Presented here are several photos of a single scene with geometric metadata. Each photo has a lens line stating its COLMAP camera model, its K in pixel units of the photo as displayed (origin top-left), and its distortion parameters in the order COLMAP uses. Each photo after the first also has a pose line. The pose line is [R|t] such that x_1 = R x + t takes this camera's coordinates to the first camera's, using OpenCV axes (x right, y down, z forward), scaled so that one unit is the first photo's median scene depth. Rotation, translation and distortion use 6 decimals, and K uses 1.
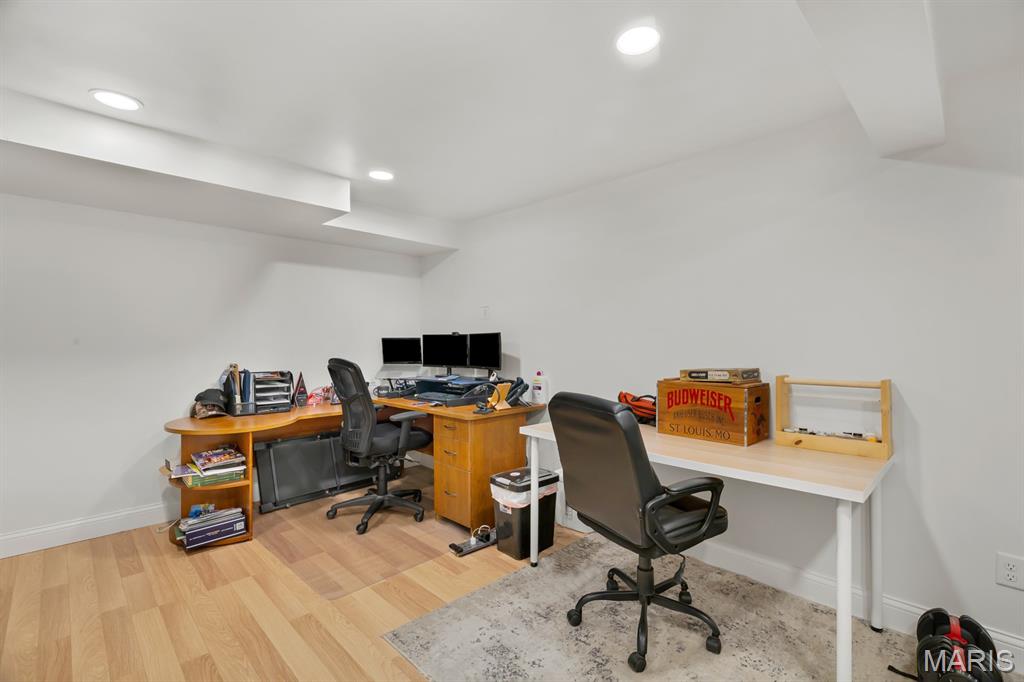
lens RADIAL K [[458.7, 0, 513.5], [0, 458.7, 341.3], [0, 0, 1]] dist [0.000803, 0.000896]
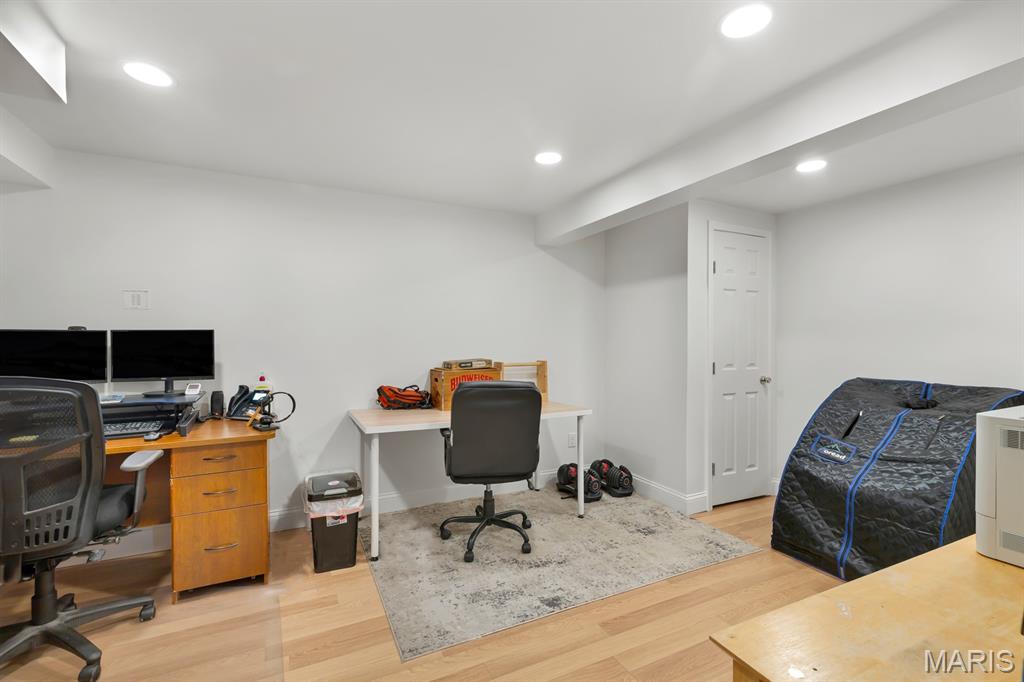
lens RADIAL K [[458.7, 0, 516.6], [0, 458.7, 341.8], [0, 0, 1]] dist [0.000803, 0.000896]
pose [[0.307376, -0.003321, 0.951582, -0.832063], [-0.000025, 0.999994, 0.003498, -0.002975], [-0.951588, -0.001099, 0.307374, 0.381026]]
